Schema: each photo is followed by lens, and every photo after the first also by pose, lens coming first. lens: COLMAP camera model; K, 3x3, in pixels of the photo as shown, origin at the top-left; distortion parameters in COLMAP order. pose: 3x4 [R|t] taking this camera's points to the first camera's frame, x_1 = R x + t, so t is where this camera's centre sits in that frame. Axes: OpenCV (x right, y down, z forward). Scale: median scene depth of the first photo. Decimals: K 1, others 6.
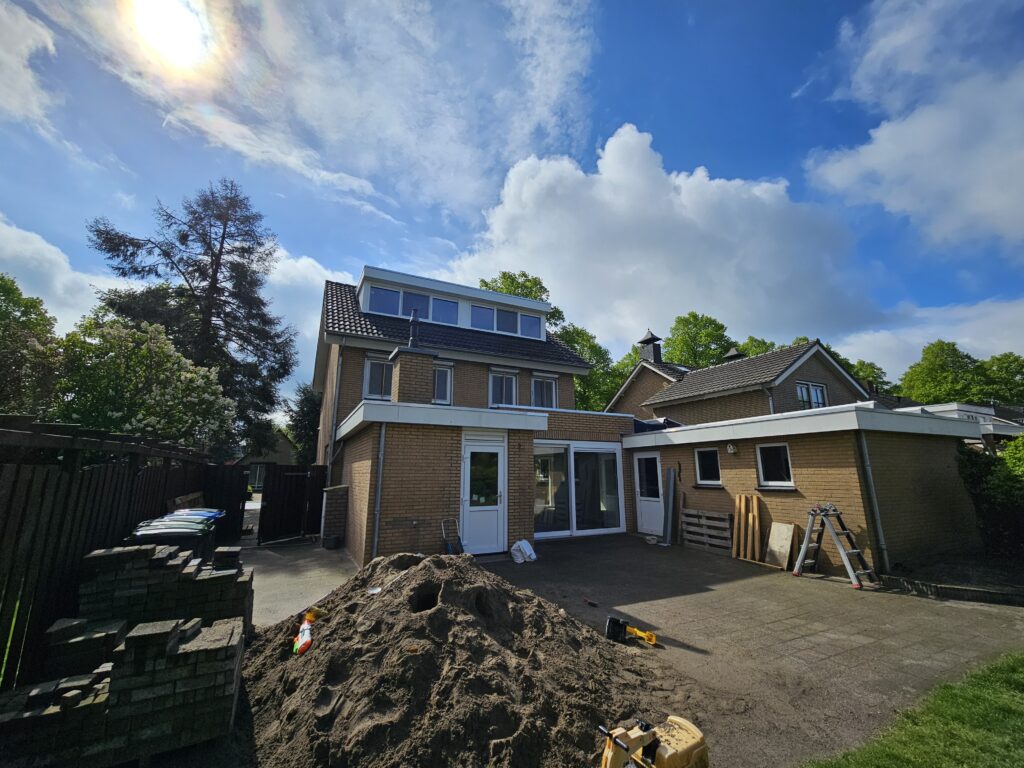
lens RADIAL K [[420.5, 0, 511.1], [0, 420.5, 376.6], [0, 0, 1]] dist [-0.002245, 0.002454]
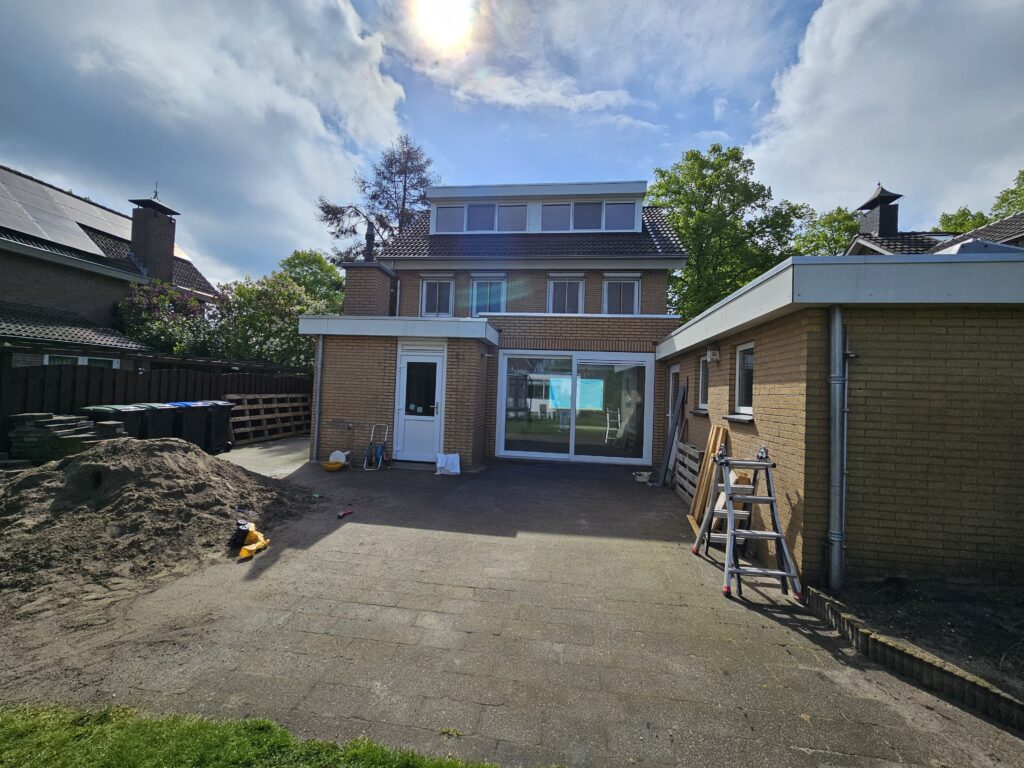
lens RADIAL K [[420.5, 0, 511.7], [0, 420.5, 377.9], [0, 0, 1]] dist [-0.002245, 0.002454]
pose [[0.827332, 0.014688, -0.561521, 0.531604], [0.088733, 0.983689, 0.156469, 0.066870], [0.554660, -0.179277, 0.812534, 0.262490]]
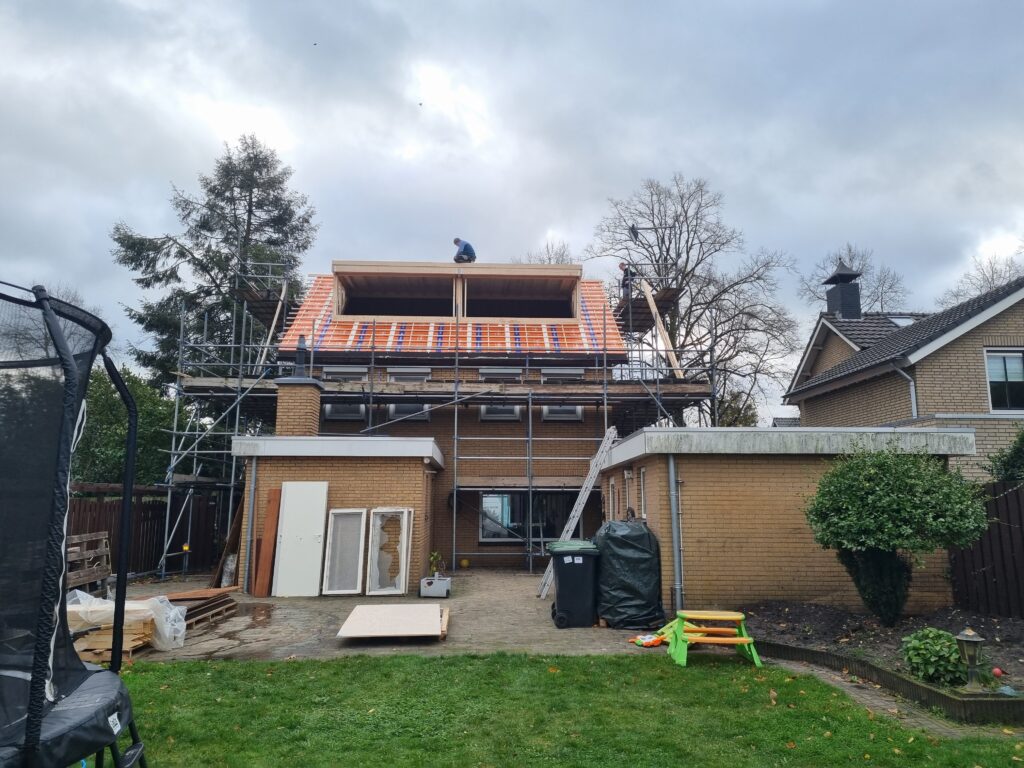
lens RADIAL K [[766.8, 0, 516.0], [0, 766.8, 381.6], [0, 0, 1]] dist [0.051834, 0.002726]
pose [[0.911640, -0.065125, -0.405797, 0.794054], [0.091410, 0.994764, 0.045709, -0.078734], [0.400695, -0.078764, 0.912820, -0.358645]]
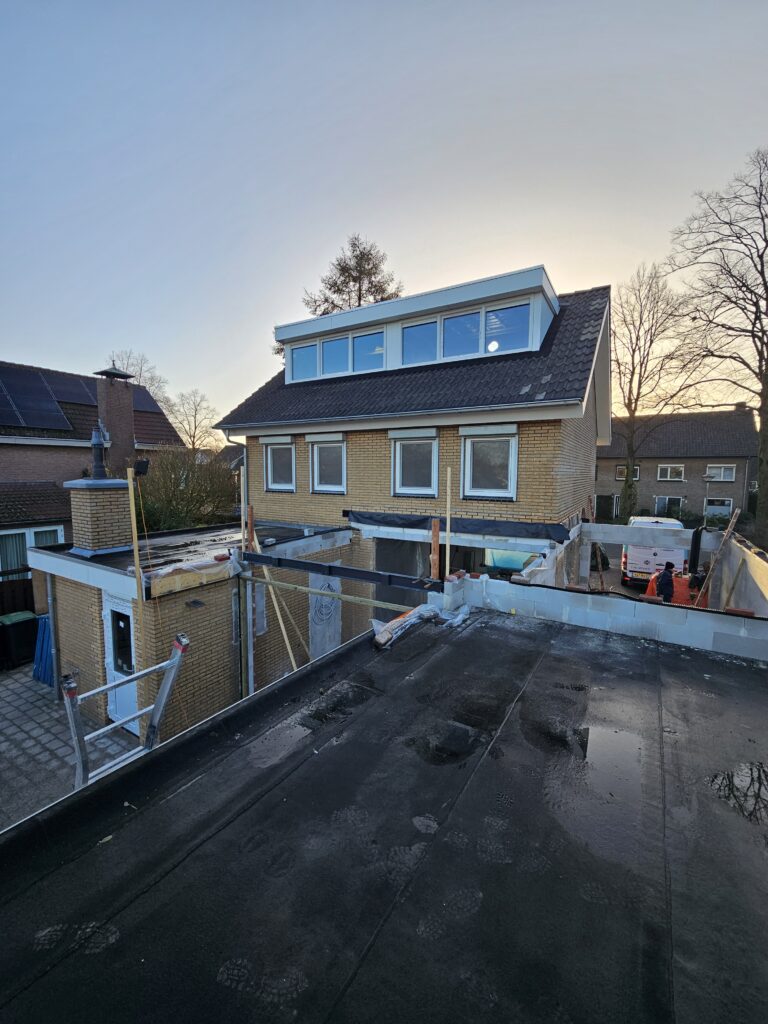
lens RADIAL K [[420.5, 0, 387.8], [0, 420.5, 511.8], [0, 0, 1]] dist [-0.002245, 0.002454]
pose [[0.535929, 0.086063, -0.839865, 0.687000], [0.180803, 0.960012, 0.213747, -0.061719], [0.824676, -0.266404, 0.498938, 0.872494]]
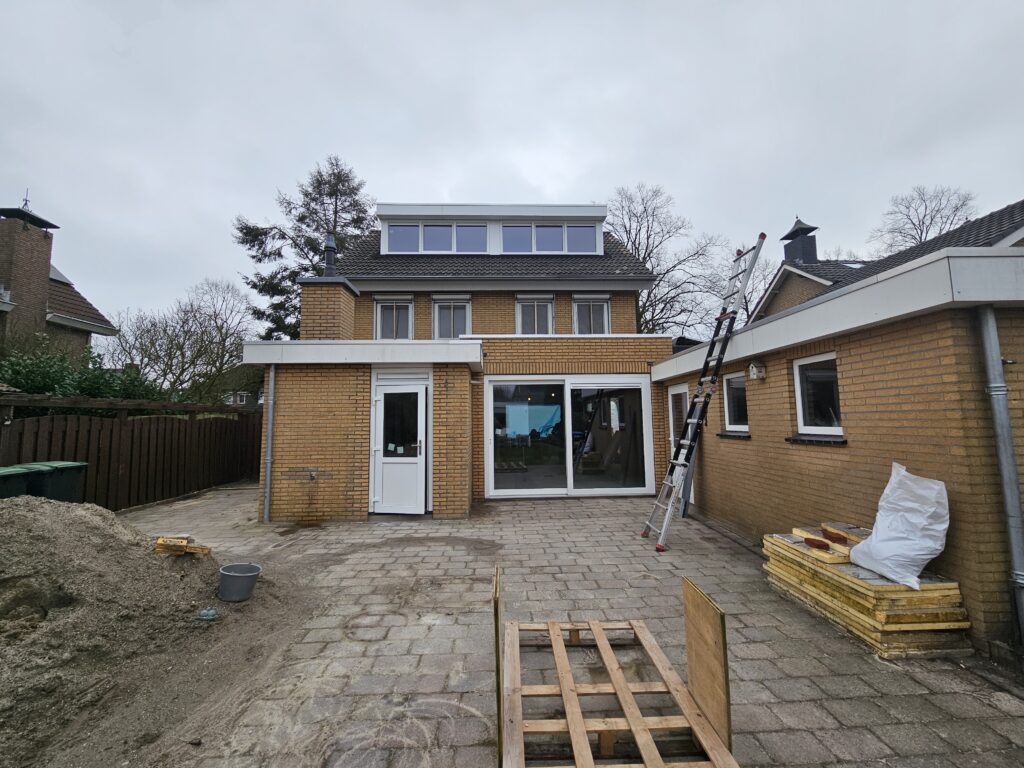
lens RADIAL K [[420.5, 0, 509.4], [0, 420.5, 377.8], [0, 0, 1]] dist [-0.002245, 0.002454]
pose [[0.908755, -0.052762, -0.413982, 0.382532], [0.105484, 0.988806, 0.105530, 0.069466], [0.403780, -0.139570, 0.904147, 0.282111]]
